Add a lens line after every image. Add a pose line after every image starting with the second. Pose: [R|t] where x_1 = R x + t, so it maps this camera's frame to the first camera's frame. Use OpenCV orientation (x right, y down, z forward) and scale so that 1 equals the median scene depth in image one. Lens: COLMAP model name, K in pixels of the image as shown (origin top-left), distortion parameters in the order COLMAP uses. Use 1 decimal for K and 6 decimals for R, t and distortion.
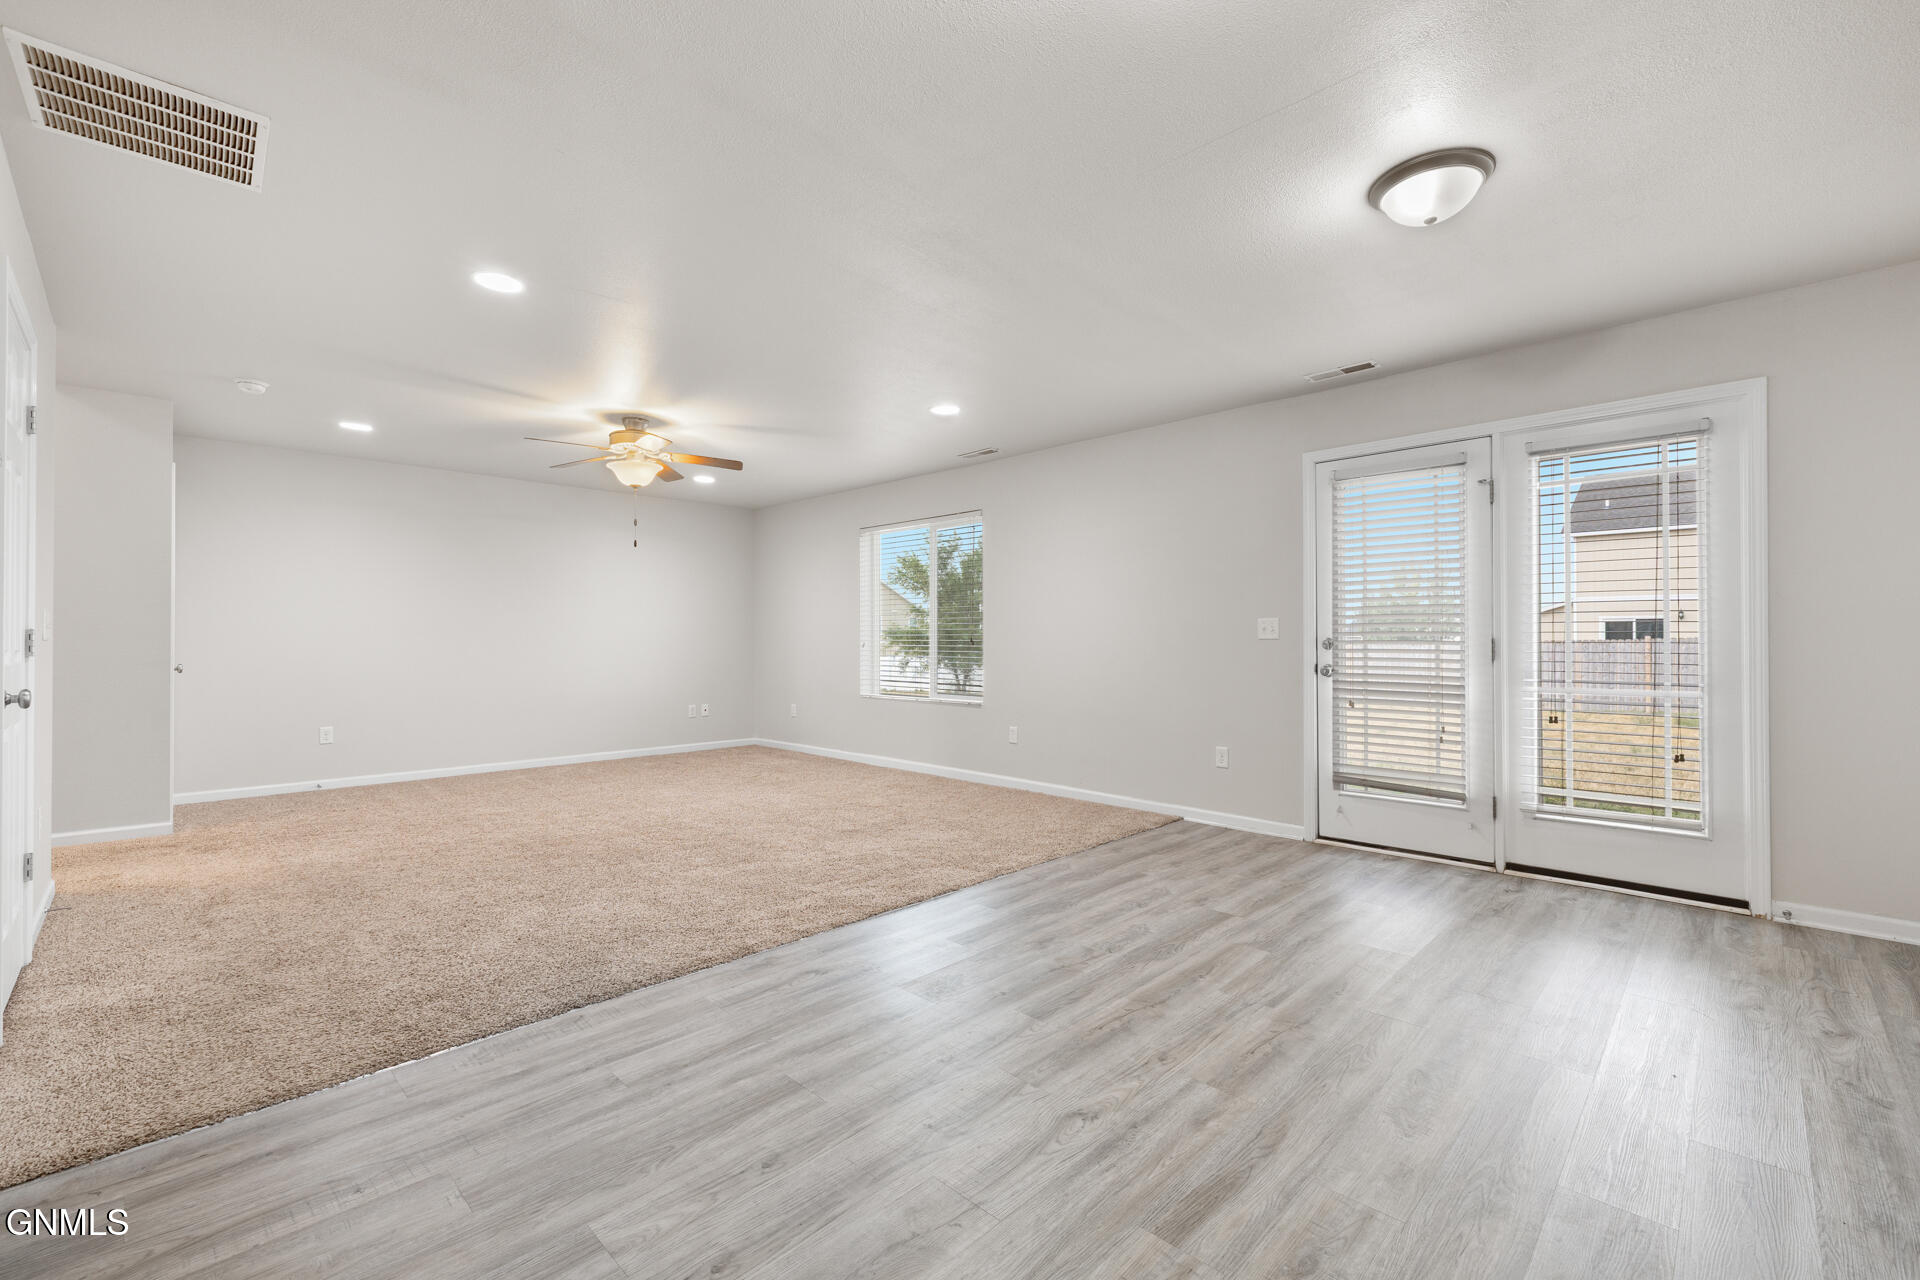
lens RADIAL K [[793.8, 0, 960.0], [0, 793.8, 638.2], [0, 0, 1]] dist [0.000804, 0.000101]
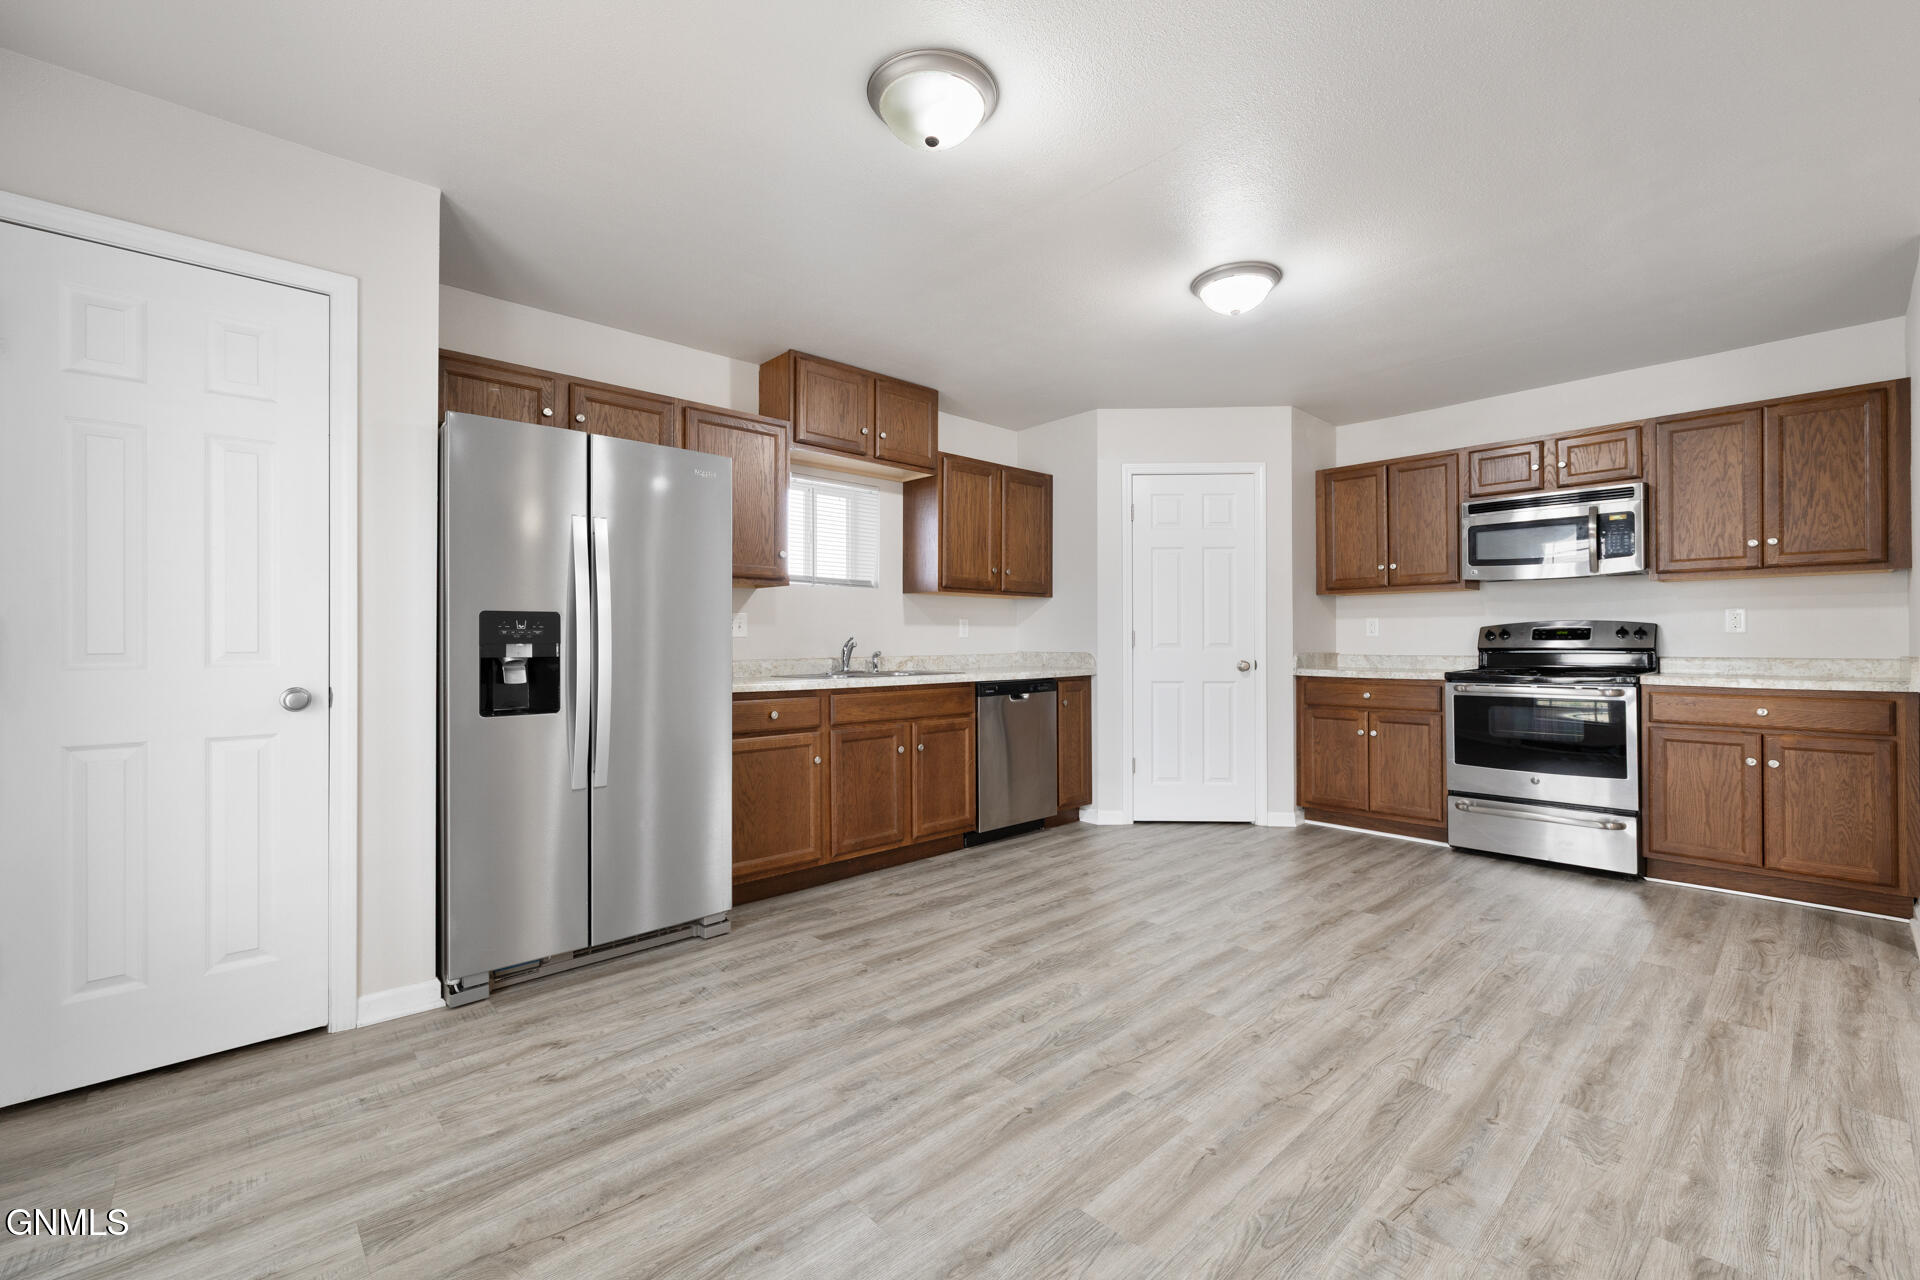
lens RADIAL K [[793.8, 0, 959.9], [0, 793.8, 638.6], [0, 0, 1]] dist [0.000804, 0.000101]
pose [[-0.999087, 0.004518, 0.042492, 0.555281], [0.004251, 0.999971, -0.006366, 0.008659], [-0.042519, -0.006179, -0.999077, 1.916804]]
